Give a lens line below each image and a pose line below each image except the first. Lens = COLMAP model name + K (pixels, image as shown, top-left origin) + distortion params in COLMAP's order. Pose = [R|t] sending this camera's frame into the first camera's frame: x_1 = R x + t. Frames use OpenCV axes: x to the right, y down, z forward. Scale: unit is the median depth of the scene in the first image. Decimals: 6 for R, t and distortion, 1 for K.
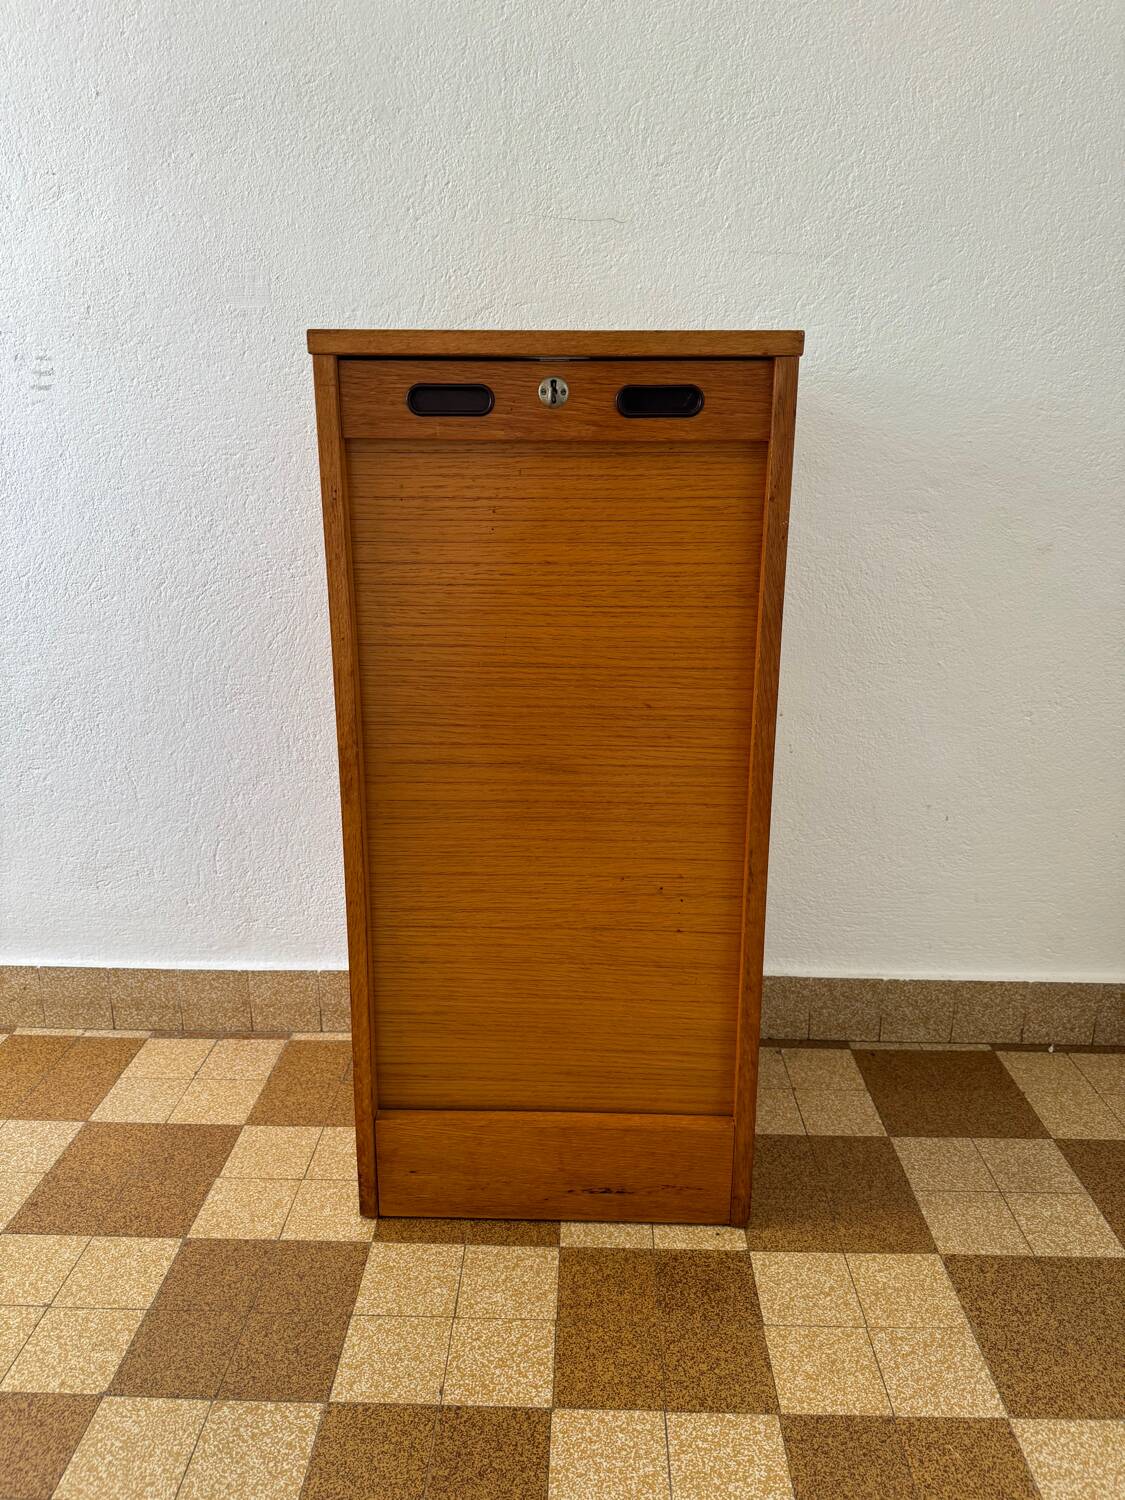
lens RADIAL K [[1059.4, 0, 553.8], [0, 1059.4, 752.4], [0, 0, 1]] dist [-0.001854, -0.012272]
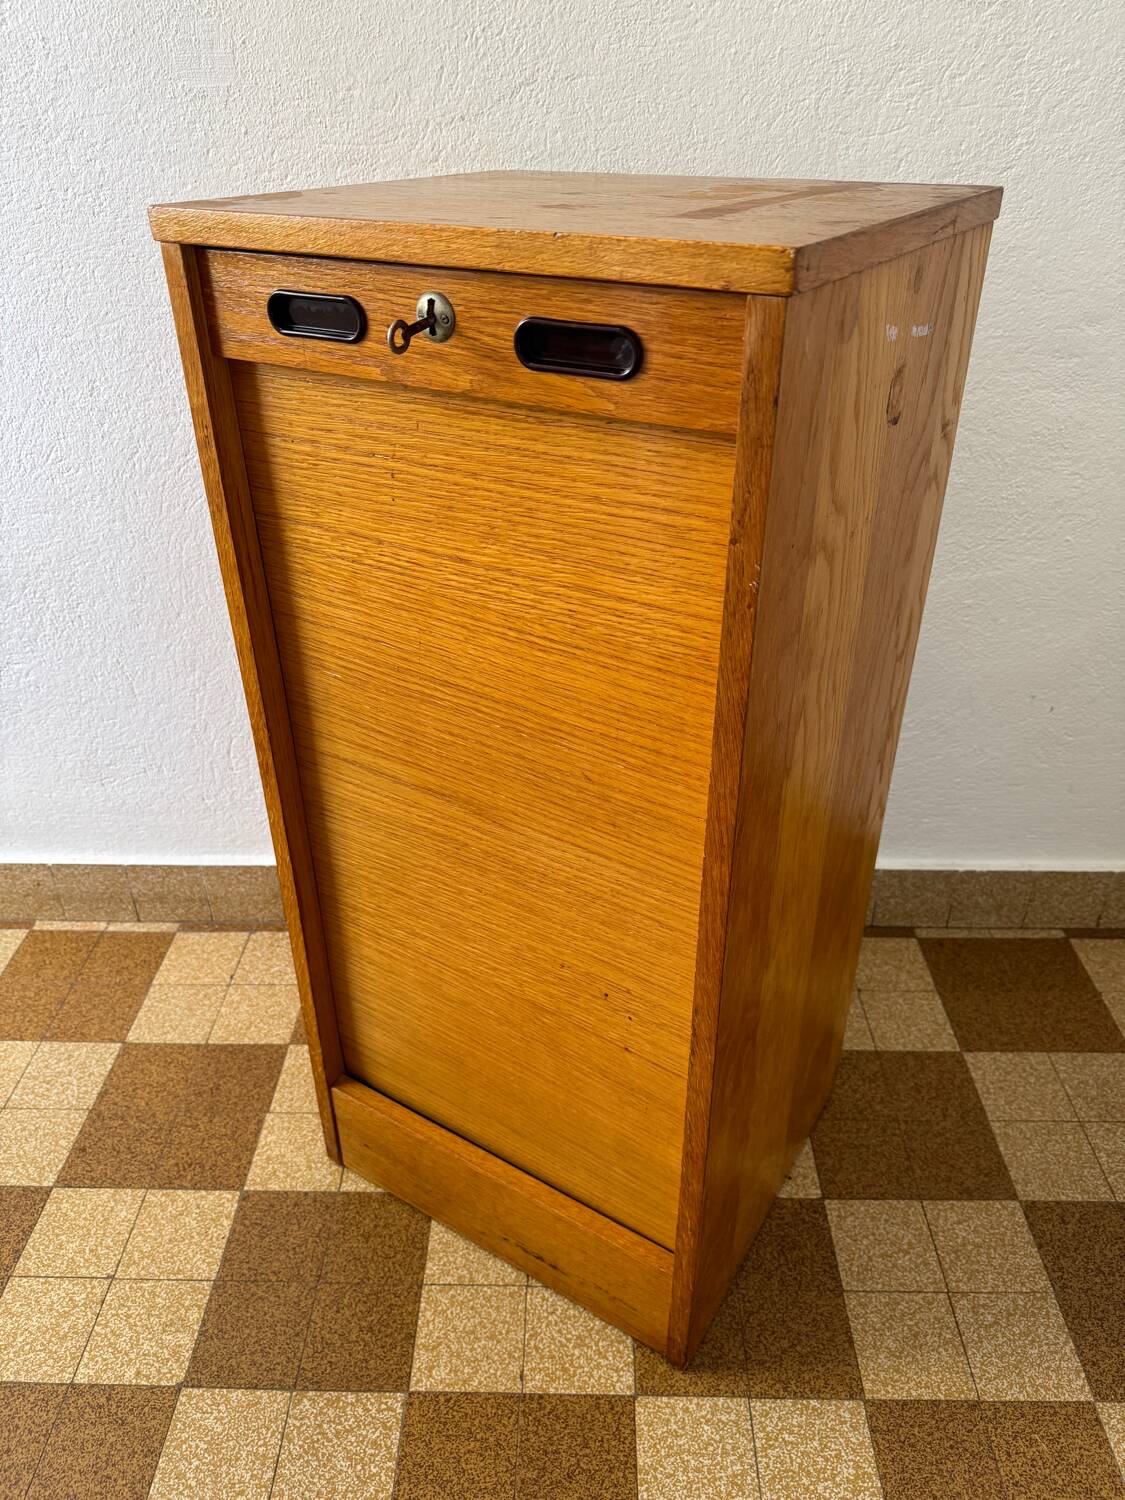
lens RADIAL K [[1059.4, 0, 550.0], [0, 1059.4, 749.4], [0, 0, 1]] dist [-0.001854, -0.012272]
pose [[0.999922, -0.012482, -0.001041, -0.059790], [0.012285, 0.961062, 0.276059, -0.195328], [-0.002445, -0.276050, 0.961140, 0.175323]]
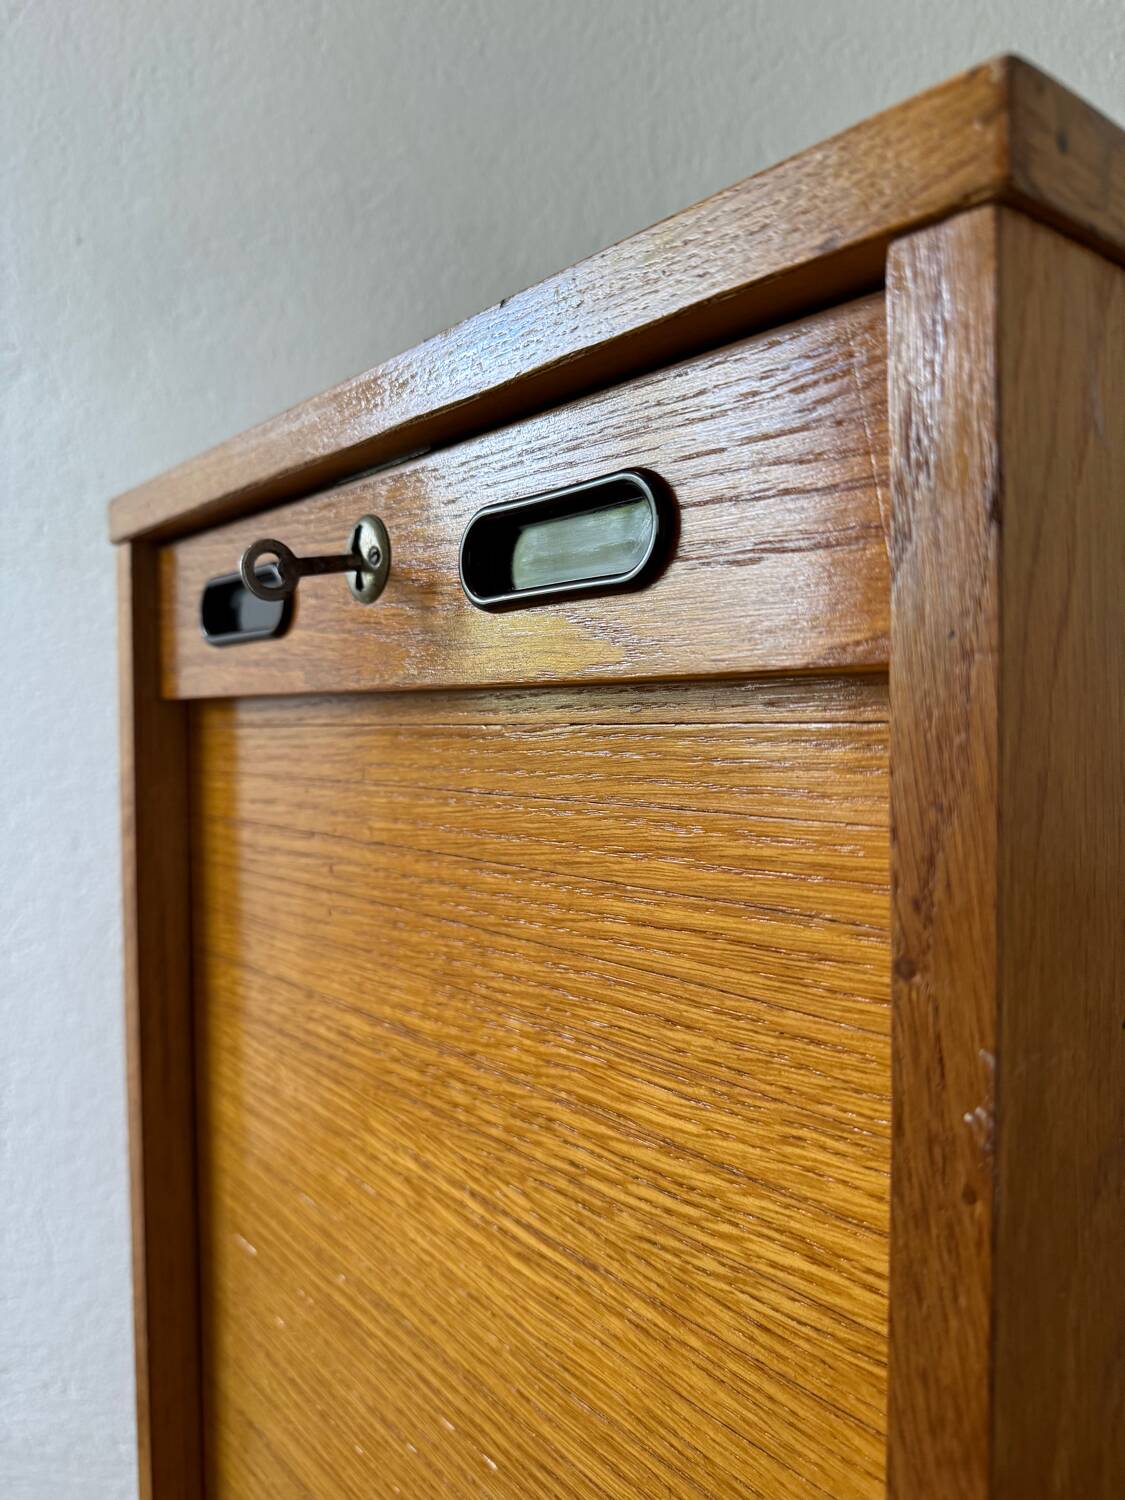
lens RADIAL K [[1059.4, 0, 576.3], [0, 1059.4, 749.9], [0, 0, 1]] dist [-0.001854, -0.012272]
pose [[0.953908, -0.001447, -0.300097, 0.025511], [-0.072573, 0.969195, -0.235358, -0.143124], [0.291193, 0.246289, 0.924418, 0.505229]]
